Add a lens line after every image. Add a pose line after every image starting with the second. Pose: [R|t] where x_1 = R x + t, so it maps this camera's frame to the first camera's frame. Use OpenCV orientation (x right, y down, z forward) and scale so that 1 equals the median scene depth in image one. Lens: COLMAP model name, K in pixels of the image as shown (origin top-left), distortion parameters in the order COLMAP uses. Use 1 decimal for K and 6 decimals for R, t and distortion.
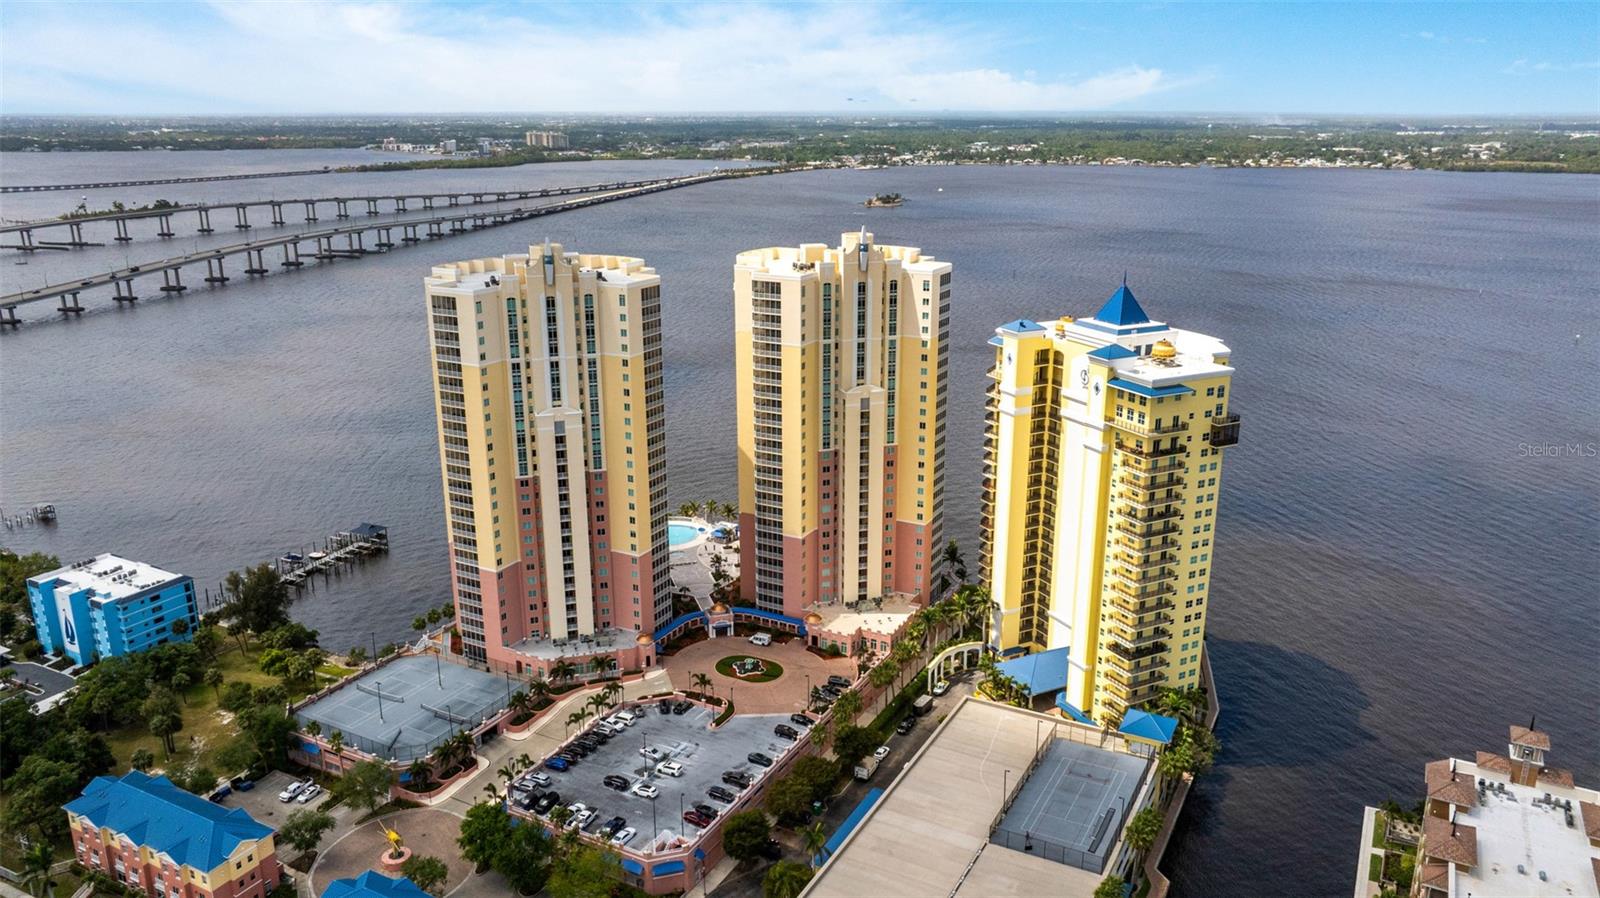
lens RADIAL K [[1157.8, 0, 819.7], [0, 1157.8, 456.3], [0, 0, 1]] dist [-0.023413, -0.000100]
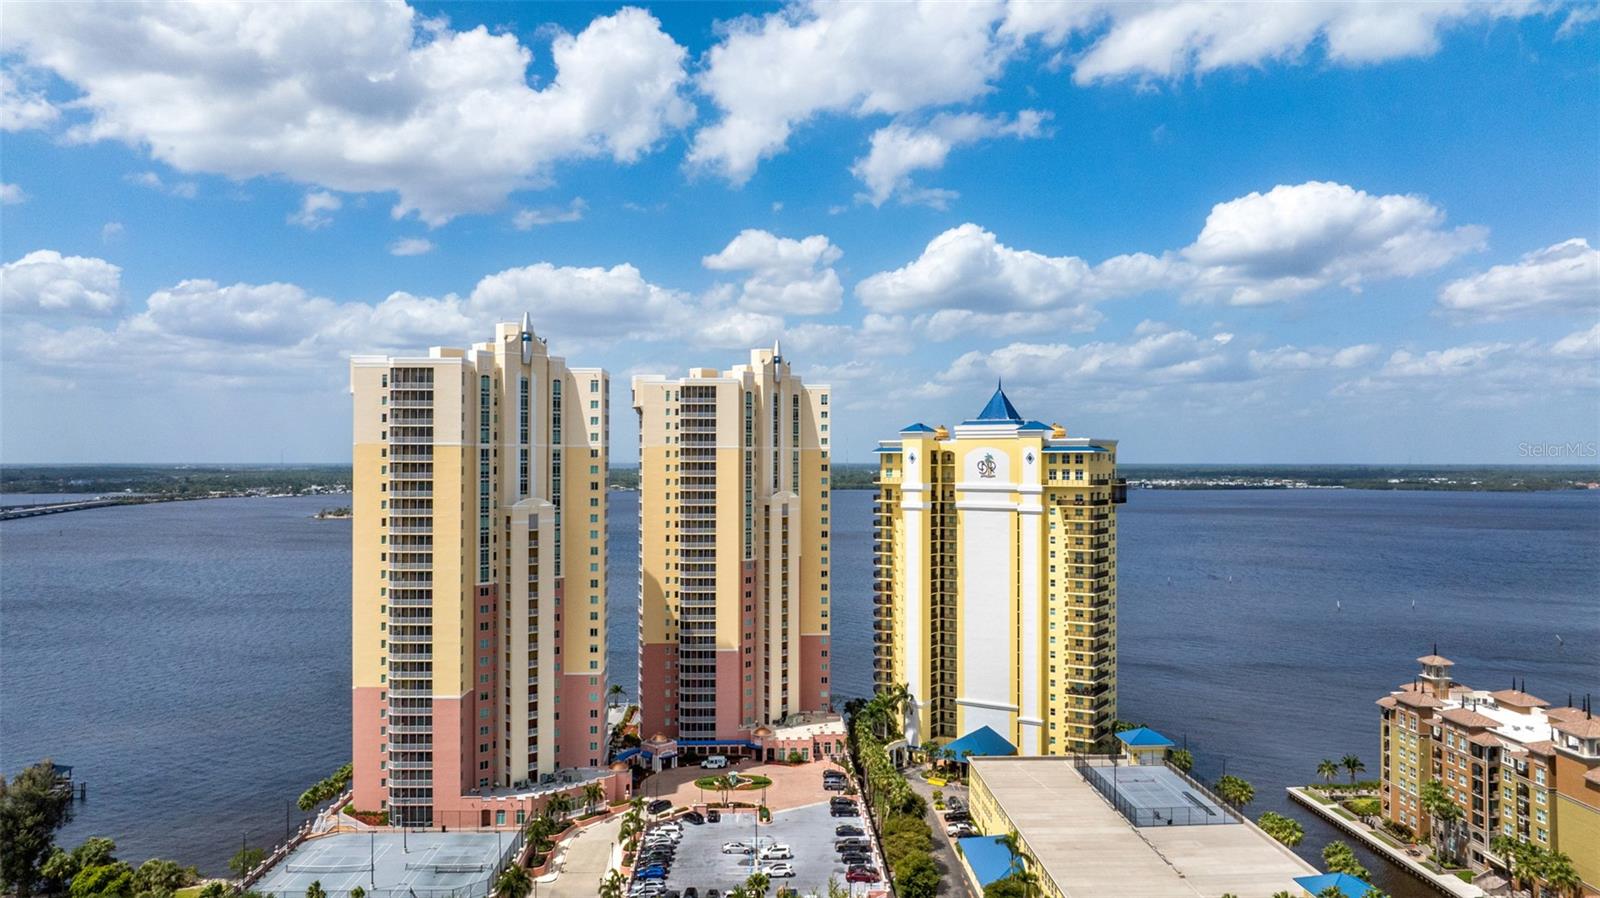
lens RADIAL K [[1124.9, 0, 813.2], [0, 1124.9, 457.5], [0, 0, 1]] dist [-0.033601, 0.038001]
pose [[0.860732, 0.001904, 0.509055, -0.458120], [0.147802, 0.955982, -0.253484, 0.171050], [-0.487130, 0.293421, 0.822562, 0.162350]]
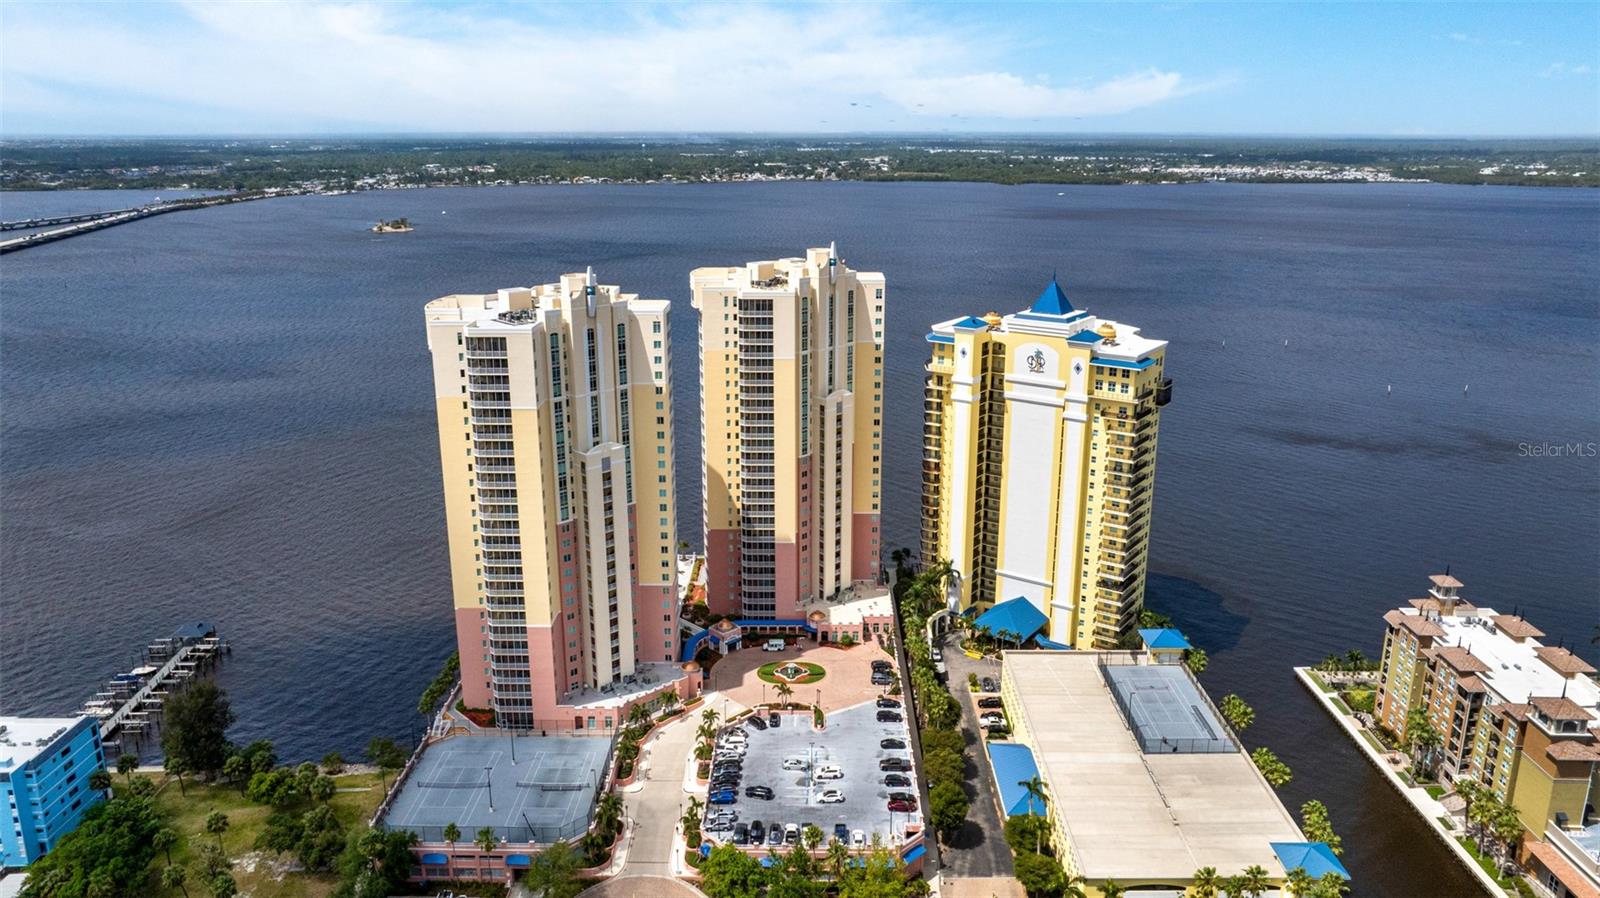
lens RADIAL K [[1129.3, 0, 811.6], [0, 1129.3, 449.9], [0, 0, 1]] dist [-0.021773, 0.003021]
pose [[0.885405, -0.126840, 0.447180, -0.469820], [0.133822, 0.990875, 0.016091, -0.027520], [-0.445141, 0.045595, 0.894299, 0.080337]]
